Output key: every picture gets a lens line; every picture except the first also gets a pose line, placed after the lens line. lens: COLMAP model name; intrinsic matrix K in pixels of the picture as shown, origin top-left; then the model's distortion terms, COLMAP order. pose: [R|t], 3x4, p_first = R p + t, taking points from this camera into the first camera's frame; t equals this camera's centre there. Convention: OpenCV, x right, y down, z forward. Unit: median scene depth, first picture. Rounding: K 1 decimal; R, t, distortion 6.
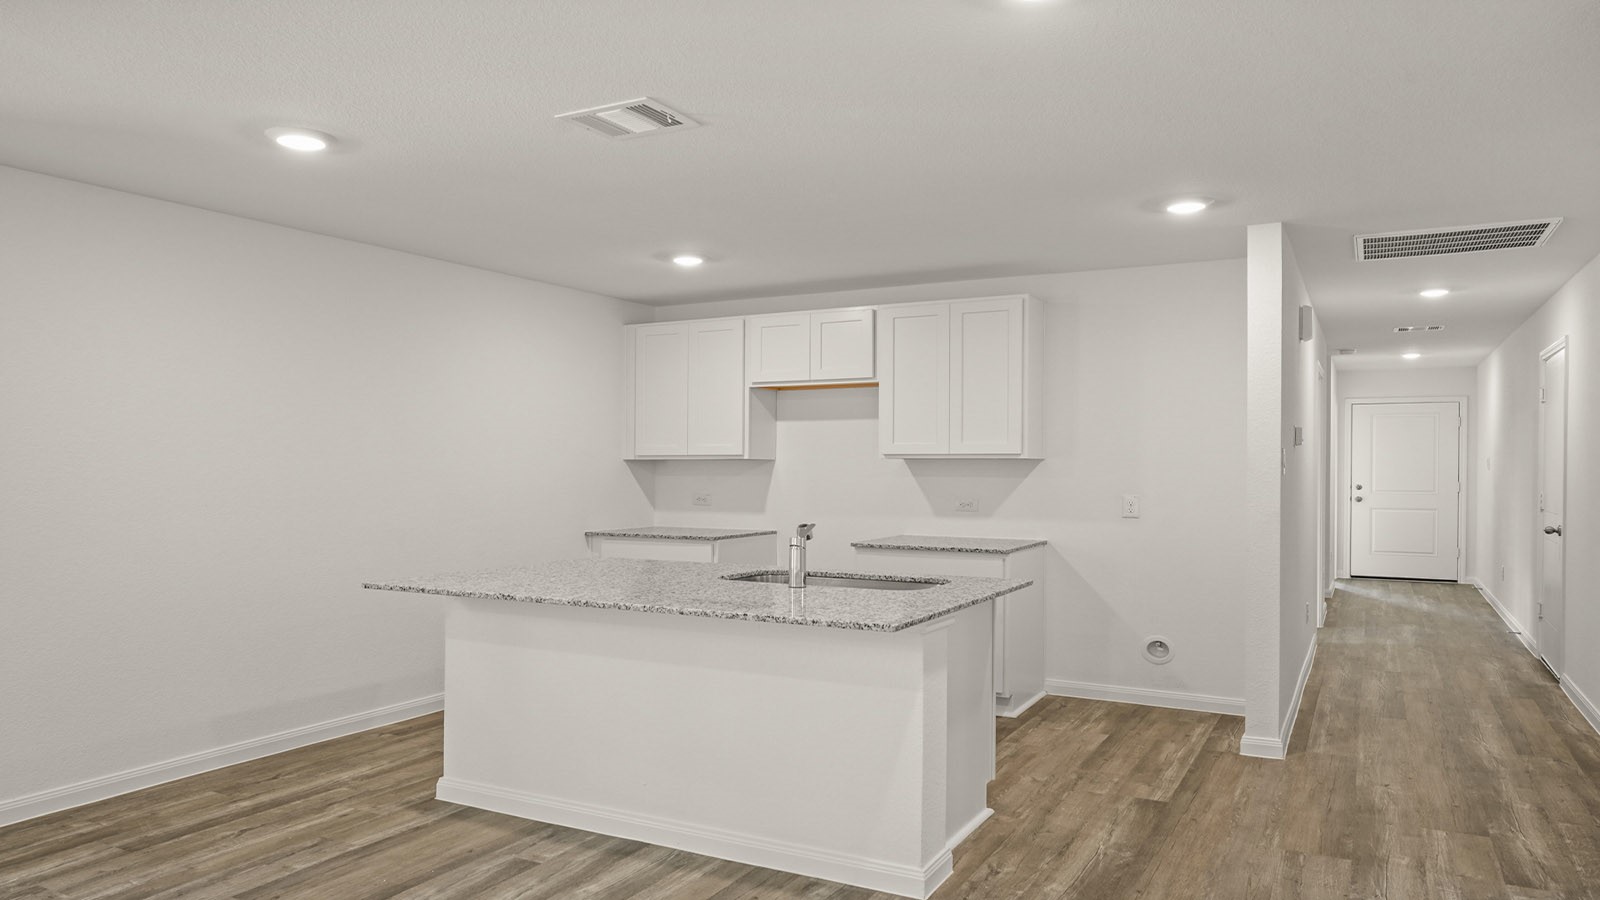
lens RADIAL K [[1075.2, 0, 794.8], [0, 1075.2, 462.7], [0, 0, 1]] dist [0.006664, 0.005776]
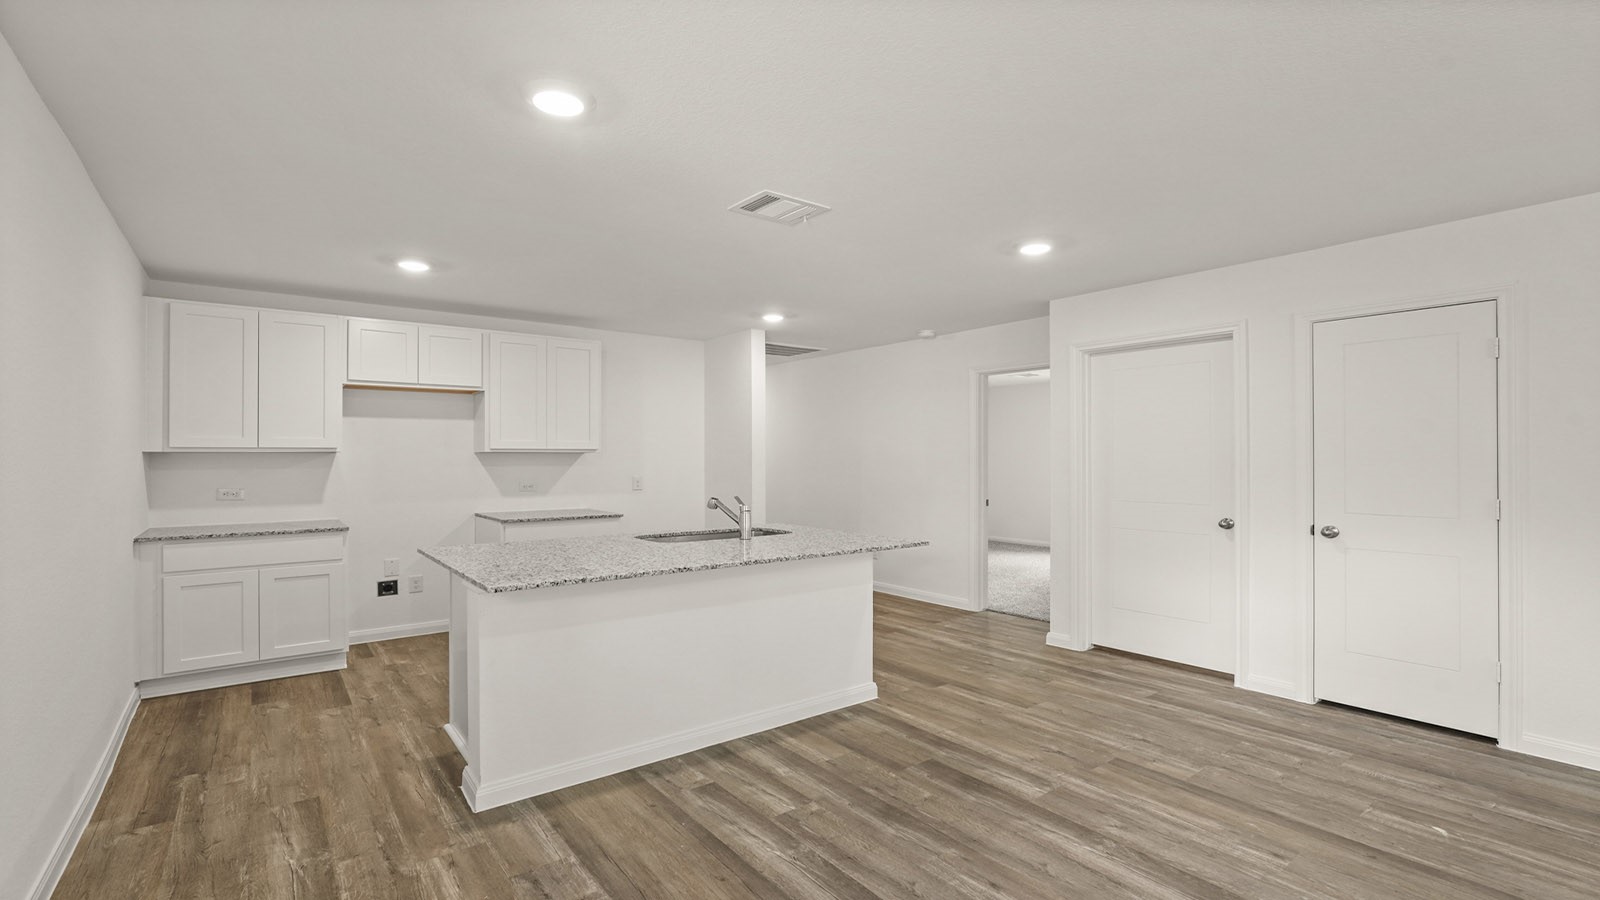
lens RADIAL K [[711.0, 0, 804.8], [0, 711.0, 457.7], [0, 0, 1]] dist [-0.007323, 0.003298]
pose [[0.399556, -0.000896, 0.916708, -0.694606], [0.001154, 0.999999, 0.000474, 0.003284], [-0.916708, 0.000869, 0.399557, 0.435524]]
